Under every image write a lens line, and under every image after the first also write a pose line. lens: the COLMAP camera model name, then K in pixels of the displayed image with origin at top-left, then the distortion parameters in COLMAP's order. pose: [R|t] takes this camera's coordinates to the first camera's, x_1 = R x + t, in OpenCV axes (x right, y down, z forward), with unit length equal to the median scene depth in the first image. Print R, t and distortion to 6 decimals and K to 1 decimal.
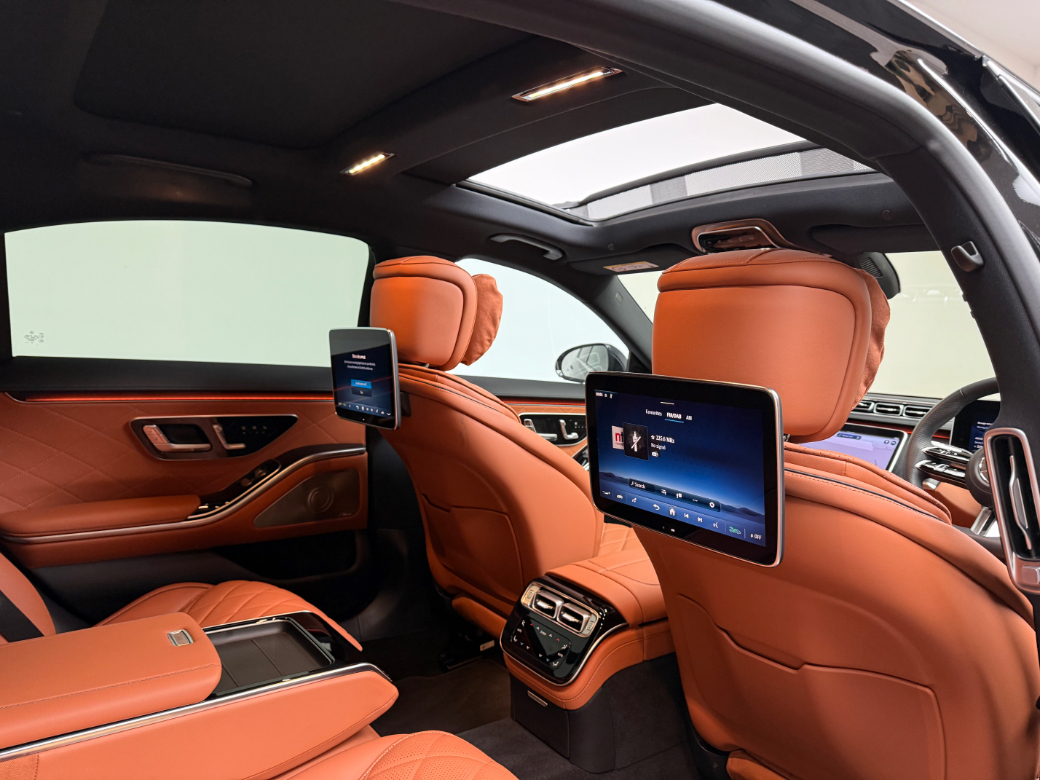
lens RADIAL K [[729.0, 0, 520.0], [0, 729.0, 390.0], [0, 0, 1]] dist [0.070510, -0.078319]
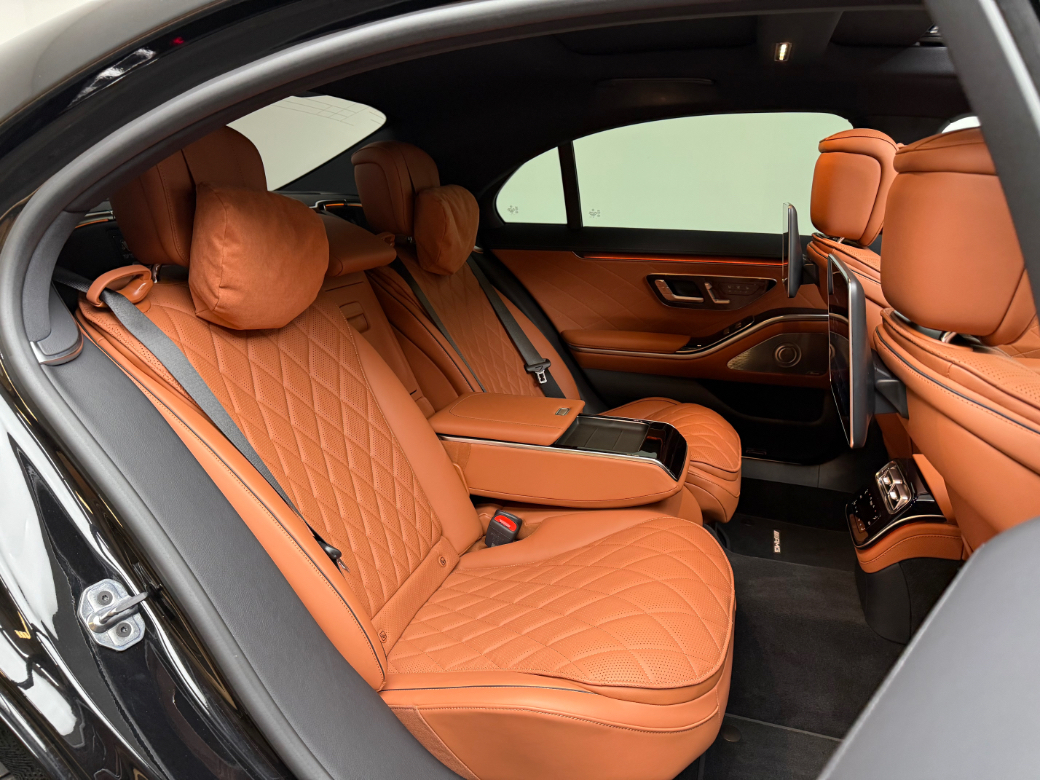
lens RADIAL K [[748.9, 0, 510.3], [0, 748.9, 394.1], [0, 0, 1]] dist [0.044659, -0.085365]
pose [[0.582228, 0.188051, -0.790979, 0.535396], [-0.029728, 0.977157, 0.210431, -0.032193], [0.812482, -0.099004, 0.574518, -0.024133]]
